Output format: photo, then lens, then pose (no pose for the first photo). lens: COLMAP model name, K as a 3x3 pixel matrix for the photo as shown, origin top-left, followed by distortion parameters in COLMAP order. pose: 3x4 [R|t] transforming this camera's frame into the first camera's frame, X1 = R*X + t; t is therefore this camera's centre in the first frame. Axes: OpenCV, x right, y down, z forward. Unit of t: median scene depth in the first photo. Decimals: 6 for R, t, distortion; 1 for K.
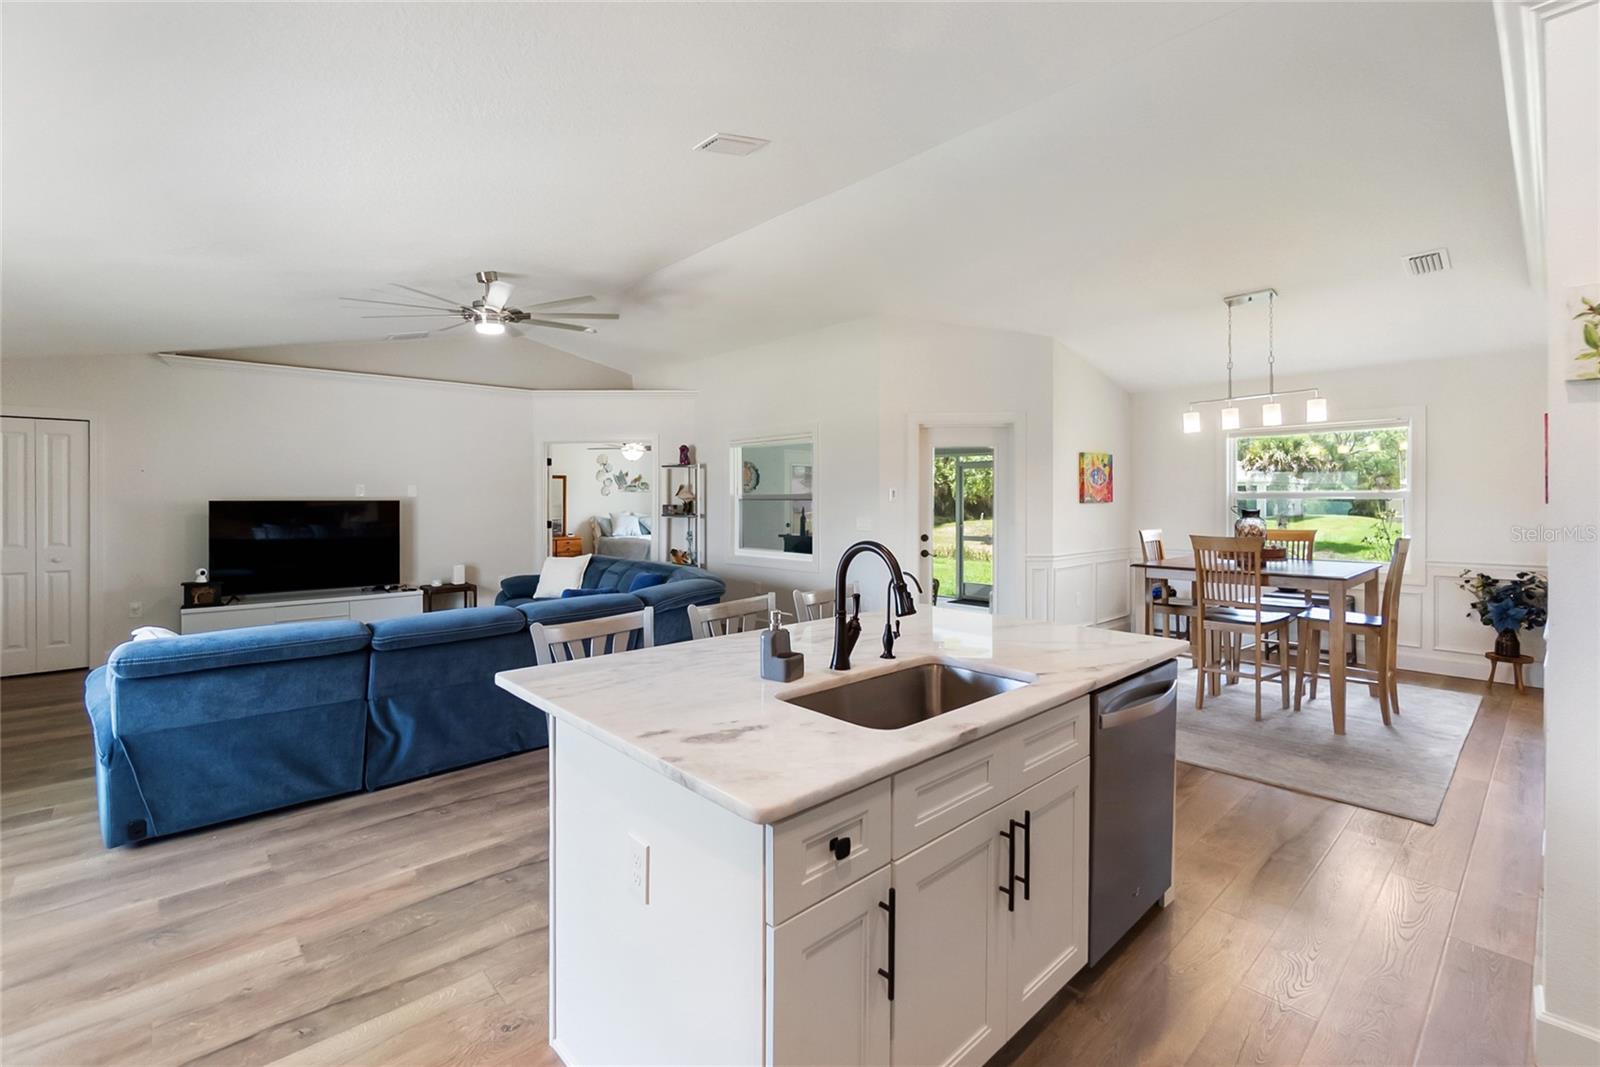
lens RADIAL K [[704.9, 0, 799.7], [0, 704.9, 503.7], [0, 0, 1]] dist [-0.001326, -0.000276]
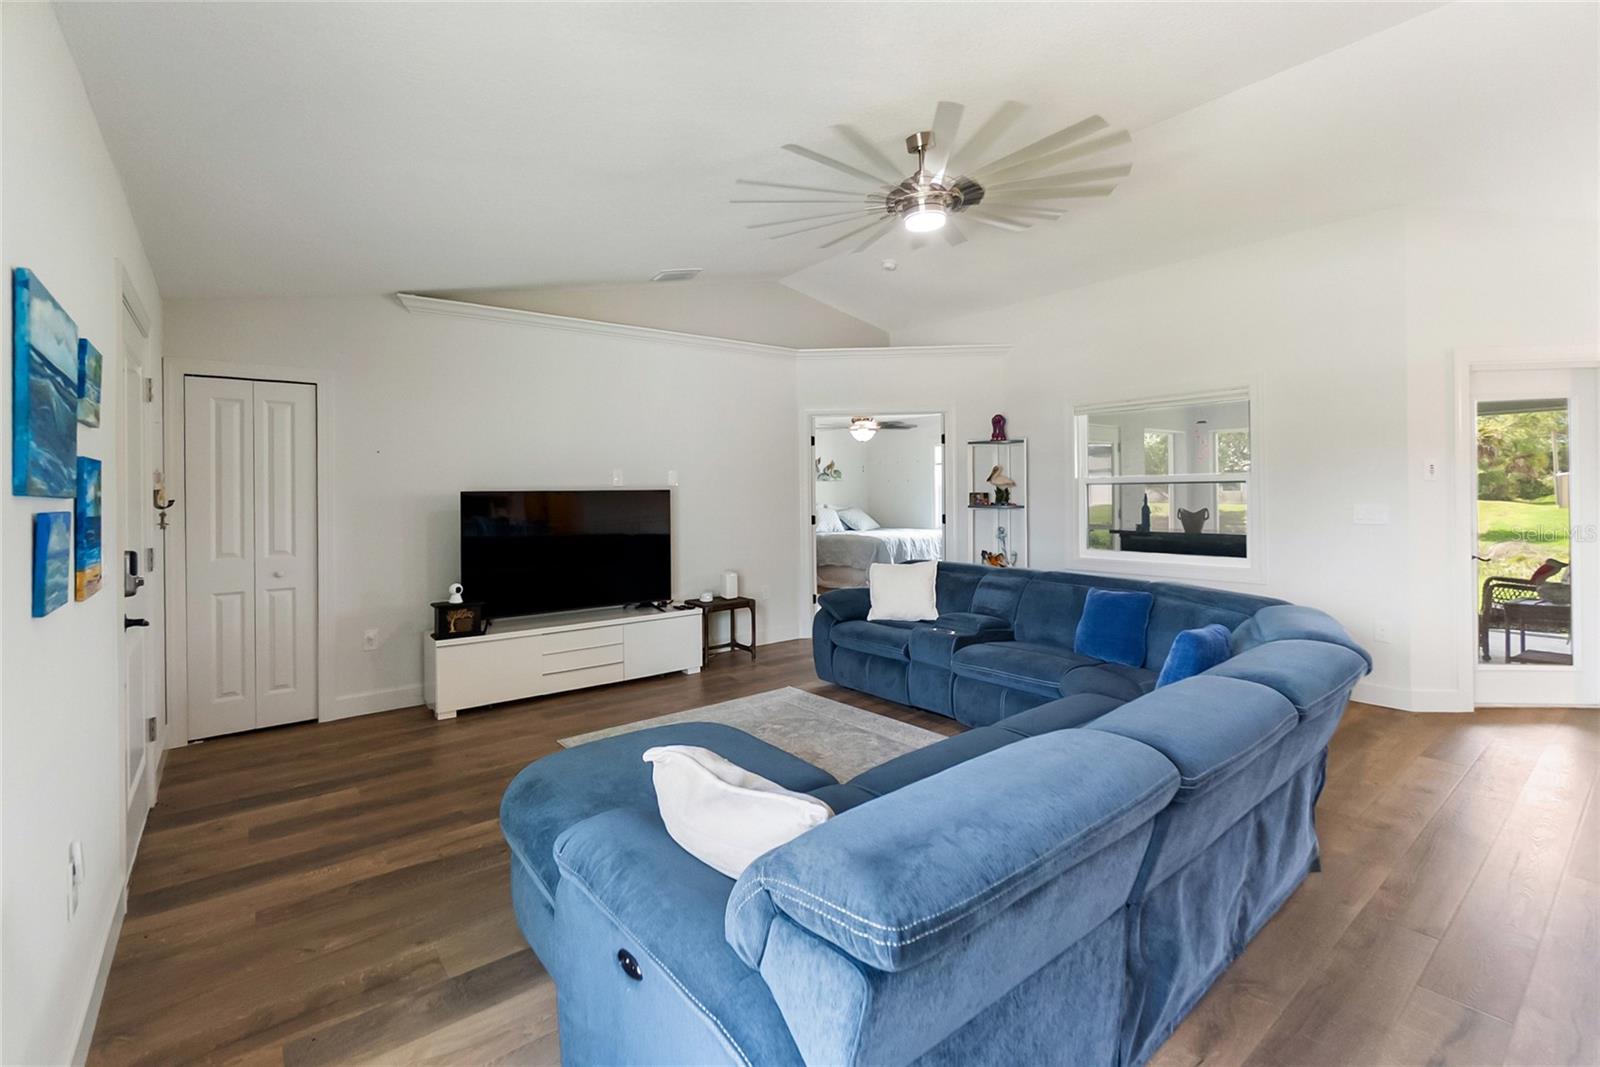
lens RADIAL K [[712.1, 0, 801.9], [0, 712.1, 492.7], [0, 0, 1]] dist [-0.002564, 0.000029]
pose [[0.997372, -0.010454, -0.071697, -0.394989], [0.010071, 0.999933, -0.005699, 0.004484], [0.071752, 0.004962, 0.997410, 0.258673]]
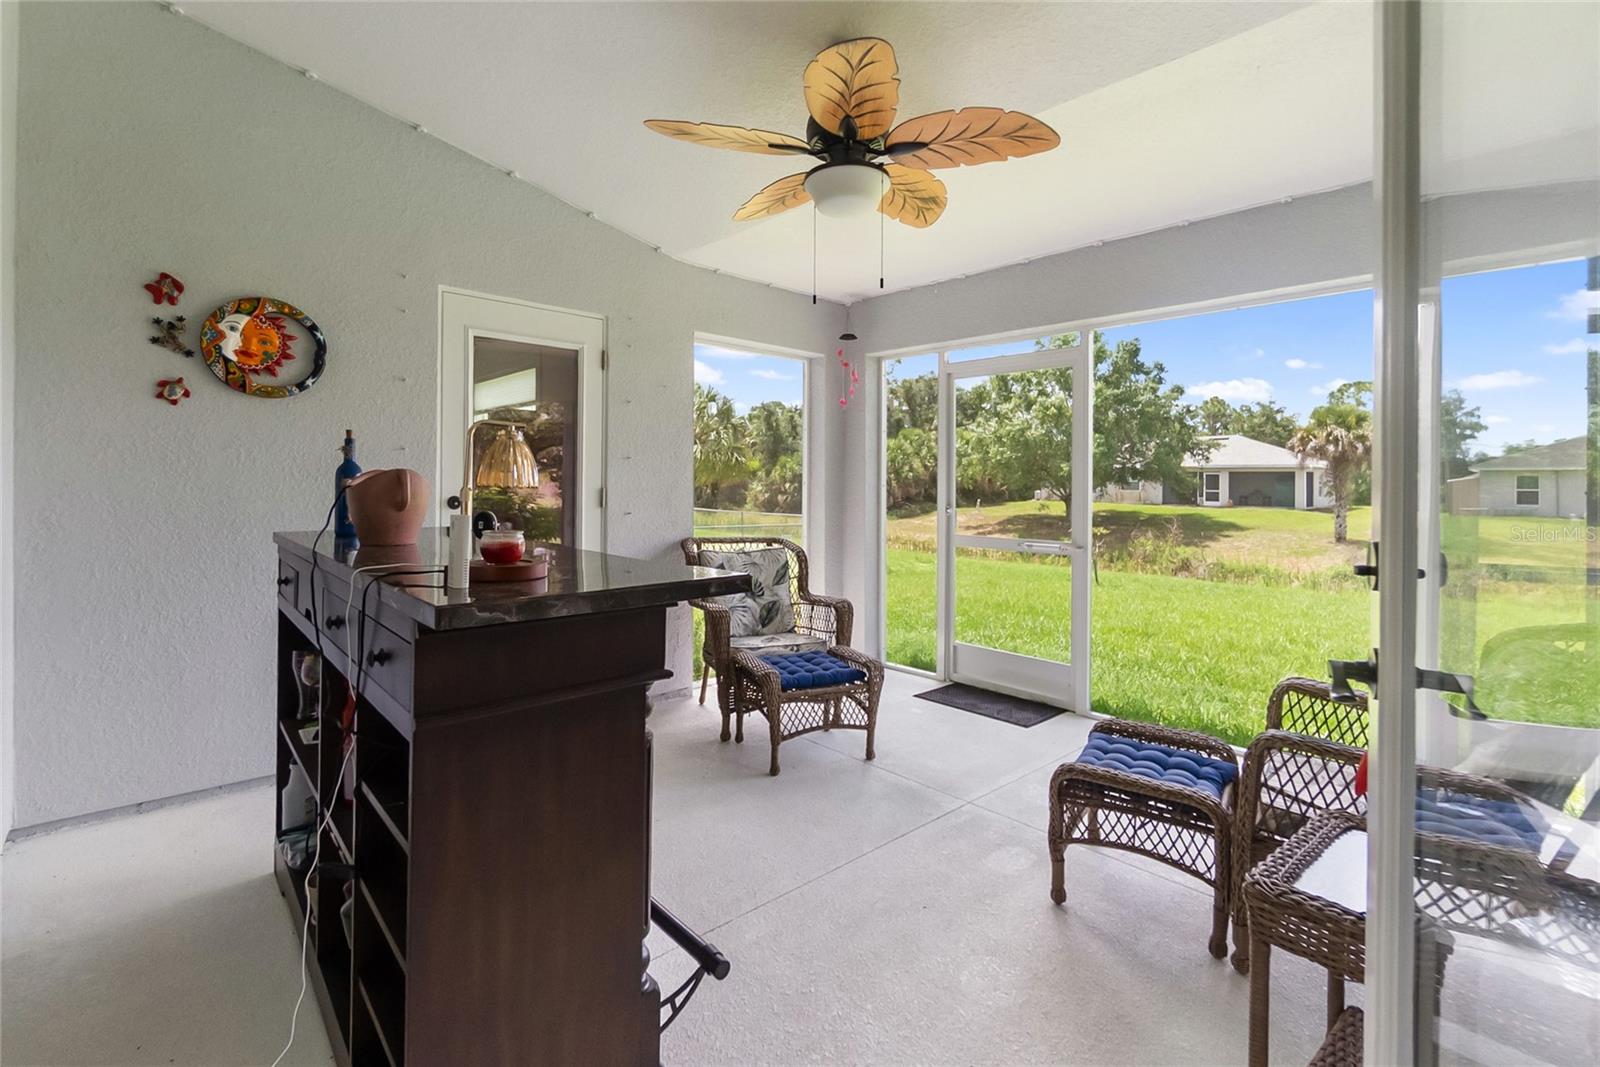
lens RADIAL K [[712.1, 0, 801.9], [0, 712.1, 492.7], [0, 0, 1]] dist [-0.002564, 0.000029]
pose [[0.999840, 0.012442, 0.012861, 0.218860], [-0.012492, 0.999915, 0.003796, 0.031413], [-0.012813, -0.003957, 0.999910, 0.916187]]
